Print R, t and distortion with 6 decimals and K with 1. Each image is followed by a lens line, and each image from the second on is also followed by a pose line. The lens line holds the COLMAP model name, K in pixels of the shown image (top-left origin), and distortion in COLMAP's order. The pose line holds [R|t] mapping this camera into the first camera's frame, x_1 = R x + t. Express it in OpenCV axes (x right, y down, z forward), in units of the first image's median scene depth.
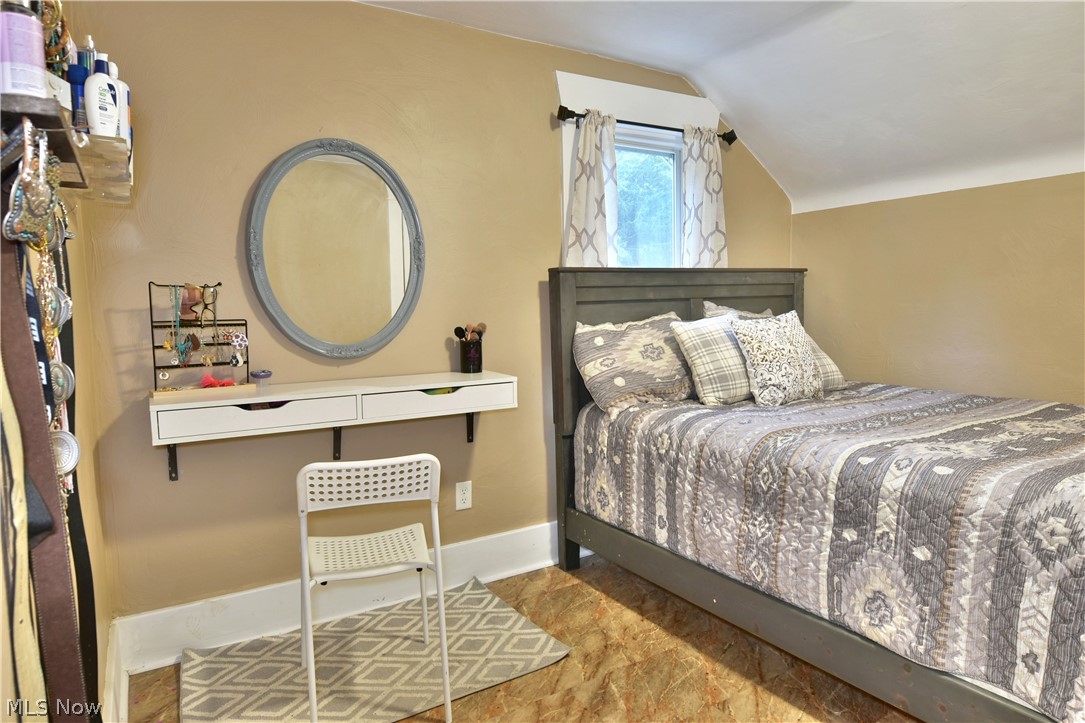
lens RADIAL K [[654.2, 0, 543.4], [0, 654.2, 365.9], [0, 0, 1]] dist [-0.012465, -0.005770]
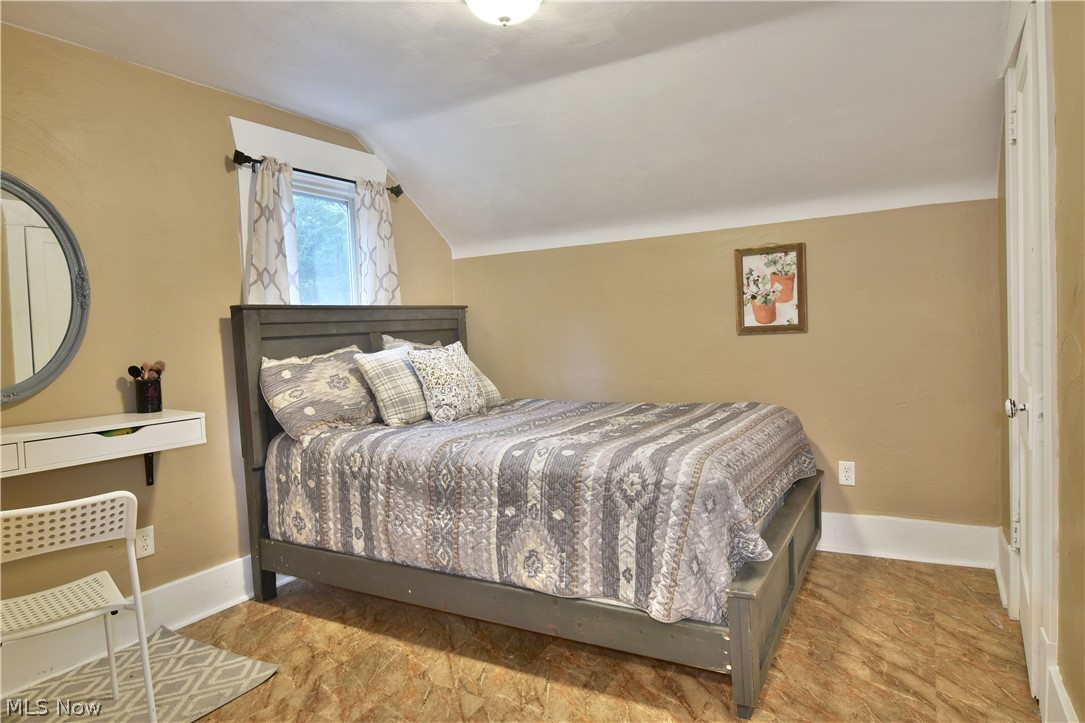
lens RADIAL K [[654.2, 0, 543.3], [0, 654.2, 363.7], [0, 0, 1]] dist [-0.012465, -0.005770]
pose [[0.880781, -0.038601, 0.471948, -0.053558], [0.065205, 0.997064, -0.040139, 0.016507], [-0.469013, 0.066127, 0.880712, -0.141675]]
